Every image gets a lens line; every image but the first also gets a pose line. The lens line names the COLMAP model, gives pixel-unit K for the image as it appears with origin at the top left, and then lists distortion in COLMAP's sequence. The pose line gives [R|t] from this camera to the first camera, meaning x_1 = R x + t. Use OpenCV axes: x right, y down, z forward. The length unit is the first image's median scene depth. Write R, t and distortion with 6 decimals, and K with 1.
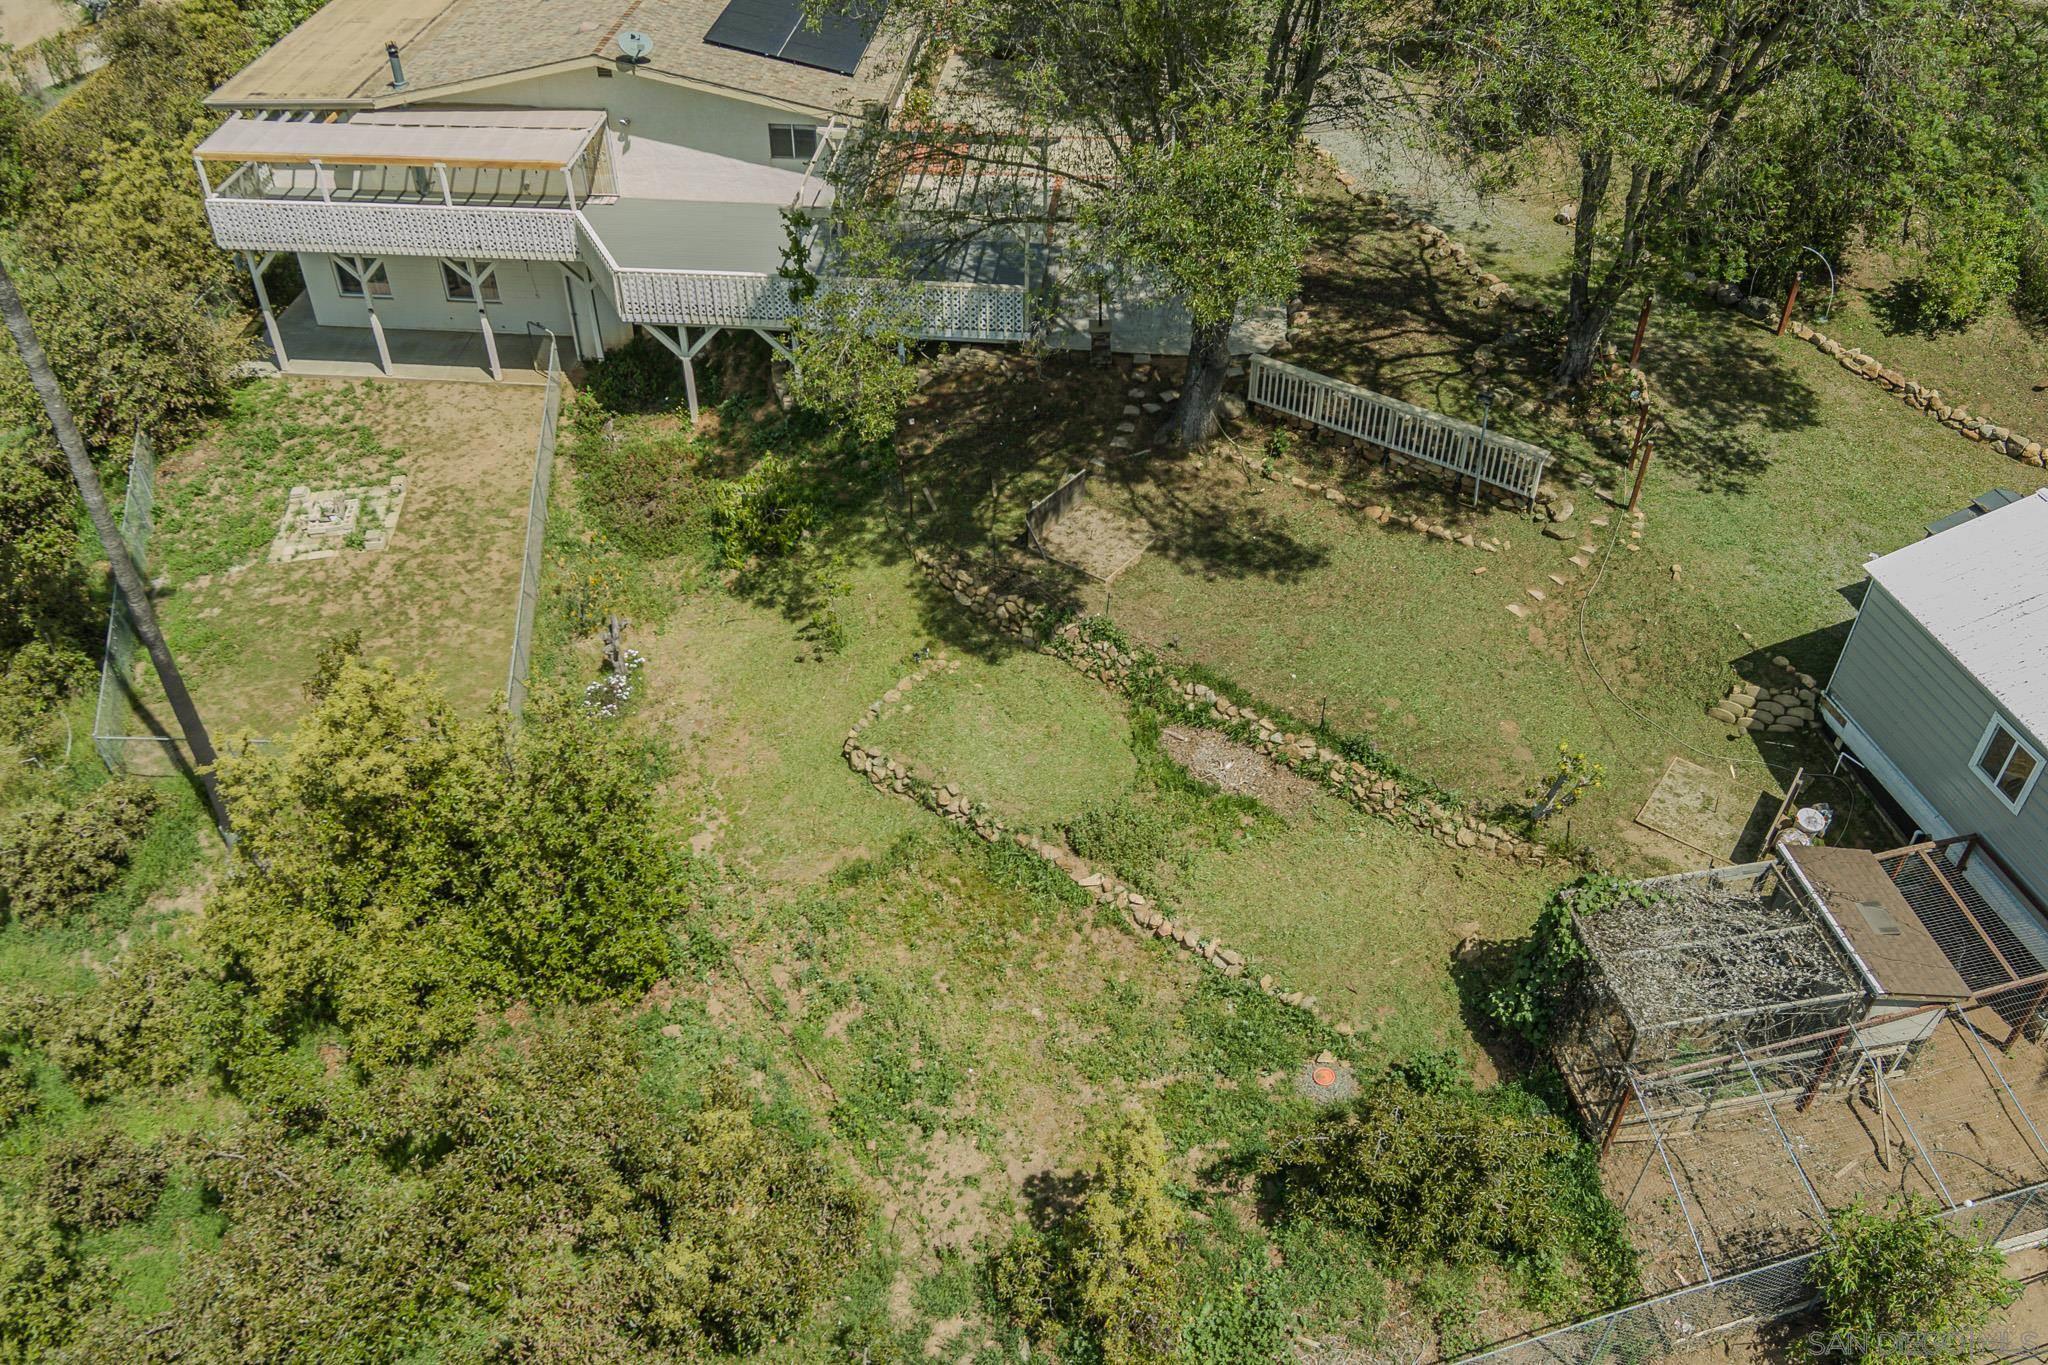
lens RADIAL K [[1831.3, 0, 1015.5], [0, 1831.3, 672.1], [0, 0, 1]] dist [-0.059438, -0.002660]
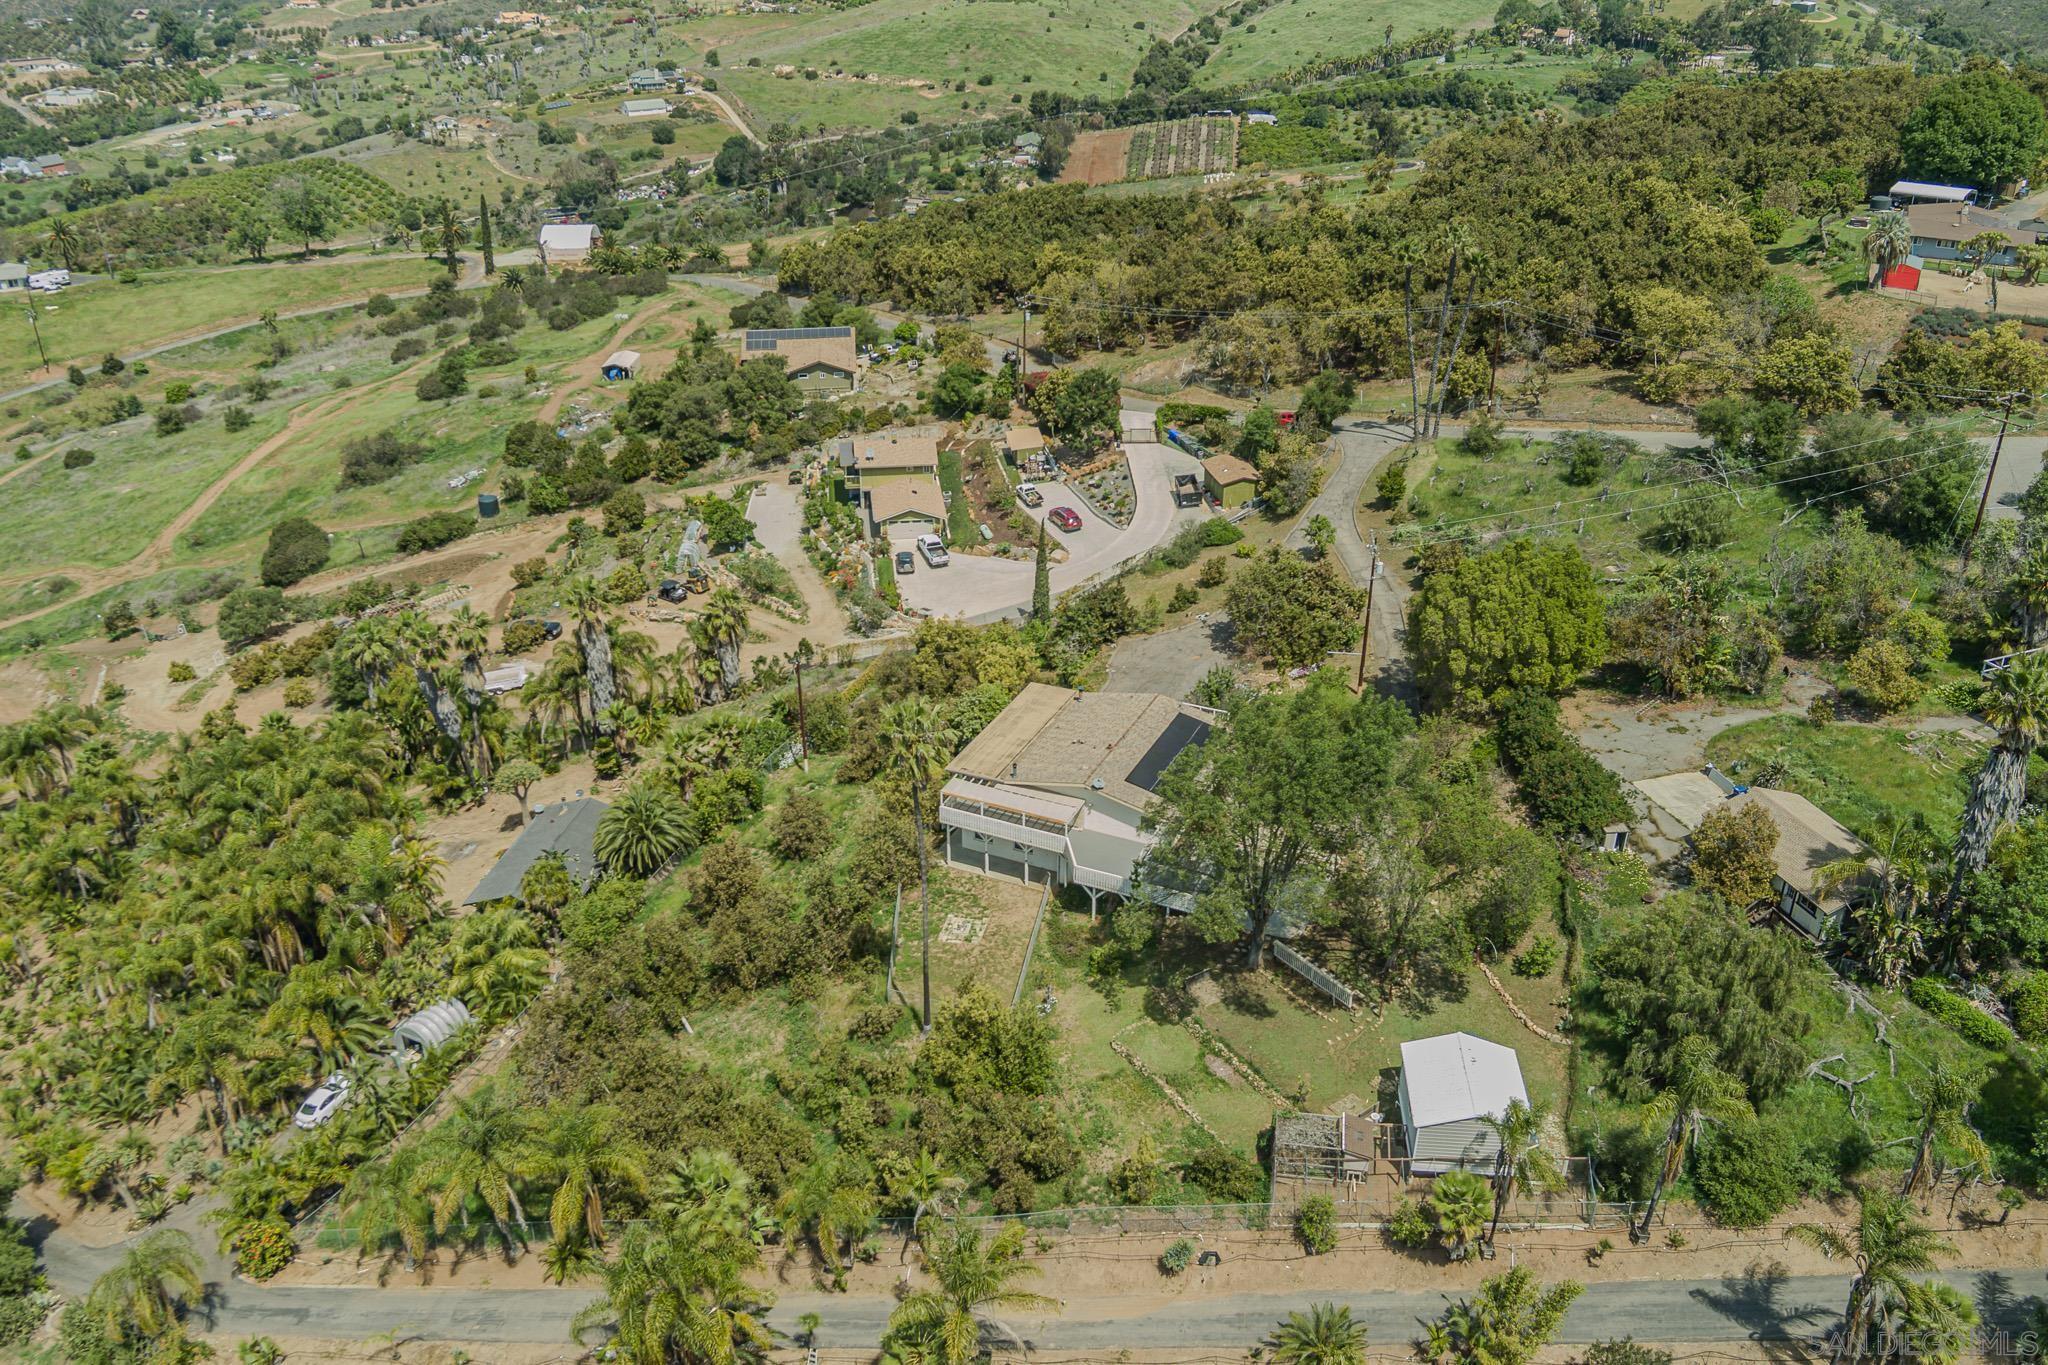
lens RADIAL K [[1831.3, 0, 1013.7], [0, 1831.3, 682.2], [0, 0, 1]] dist [-0.059438, -0.002660]
pose [[0.951802, 0.159849, -0.261764, 0.435415], [-0.209039, 0.962617, -0.172255, 0.021257], [0.224444, 0.218672, 0.949636, -2.001623]]
